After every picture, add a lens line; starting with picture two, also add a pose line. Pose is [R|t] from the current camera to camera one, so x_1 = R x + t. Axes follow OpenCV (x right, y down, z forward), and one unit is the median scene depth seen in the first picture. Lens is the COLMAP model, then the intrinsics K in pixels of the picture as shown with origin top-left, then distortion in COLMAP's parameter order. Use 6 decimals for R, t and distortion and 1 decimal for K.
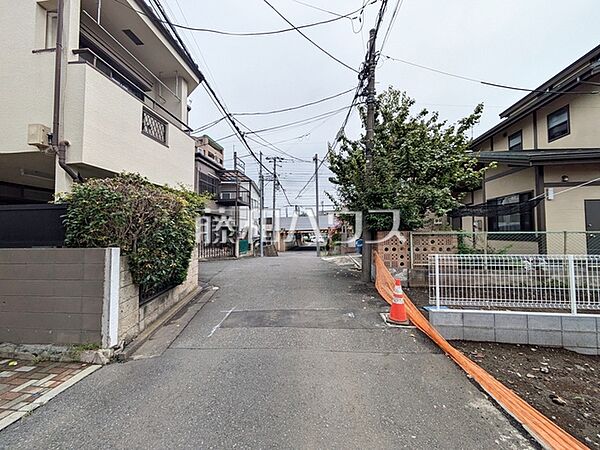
lens RADIAL K [[236.6, 0, 300.0], [0, 236.6, 225.0], [0, 0, 1]] dist [0.000875, 0.000248]
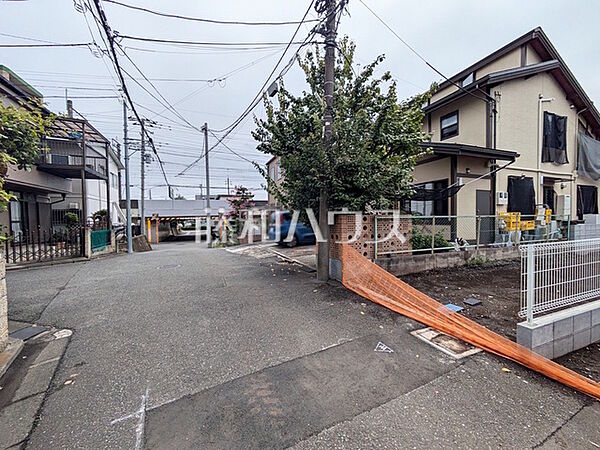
lens RADIAL K [[236.6, 0, 300.0], [0, 236.6, 225.0], [0, 0, 1]] dist [0.000875, 0.000248]
pose [[0.873530, -0.015604, 0.486521, -0.159975], [-0.011400, 0.998556, 0.052495, 0.018024], [-0.486638, -0.051402, 0.872090, 0.344633]]
